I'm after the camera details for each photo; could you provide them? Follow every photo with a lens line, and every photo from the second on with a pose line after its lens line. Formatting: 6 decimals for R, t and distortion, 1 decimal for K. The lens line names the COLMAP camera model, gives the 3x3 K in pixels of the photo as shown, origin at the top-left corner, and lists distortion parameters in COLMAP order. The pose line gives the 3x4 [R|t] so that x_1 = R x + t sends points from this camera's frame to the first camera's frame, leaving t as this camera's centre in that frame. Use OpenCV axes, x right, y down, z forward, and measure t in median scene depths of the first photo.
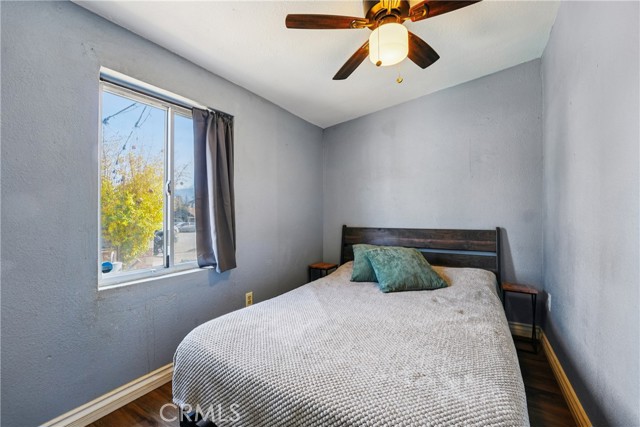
lens RADIAL K [[264.6, 0, 318.9], [0, 264.6, 212.0], [0, 0, 1]] dist [-0.019621, -0.000221]
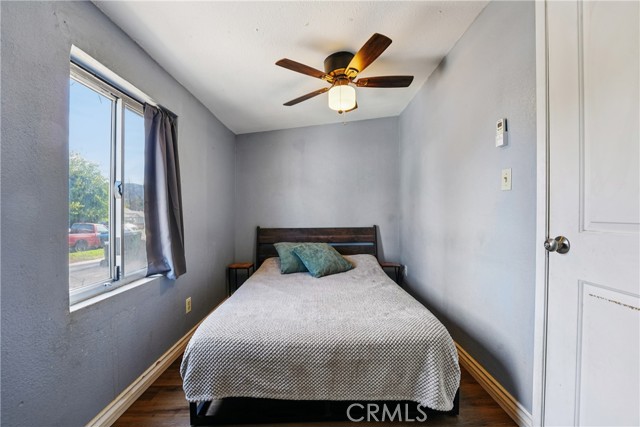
lens RADIAL K [[266.4, 0, 320.0], [0, 266.4, 213.5], [0, 0, 1]] dist [-0.013852, 0.000126]
pose [[0.841269, -0.000646, 0.540617, -0.428711], [-0.002577, 0.999983, 0.005205, -0.016463], [-0.540611, -0.005772, 0.841253, -0.100166]]
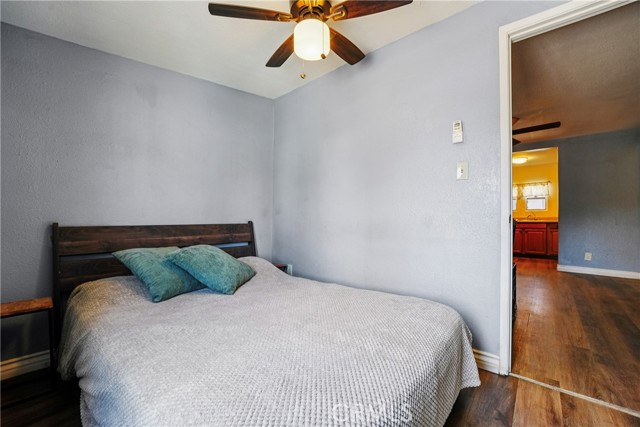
lens RADIAL K [[266.4, 0, 320.0], [0, 266.4, 213.5], [0, 0, 1]] dist [-0.013852, 0.000126]
pose [[0.150176, 0.026709, 0.988298, -0.543657], [-0.006898, 0.999639, -0.025967, 0.059773], [-0.988635, -0.002917, 0.150306, 0.560577]]
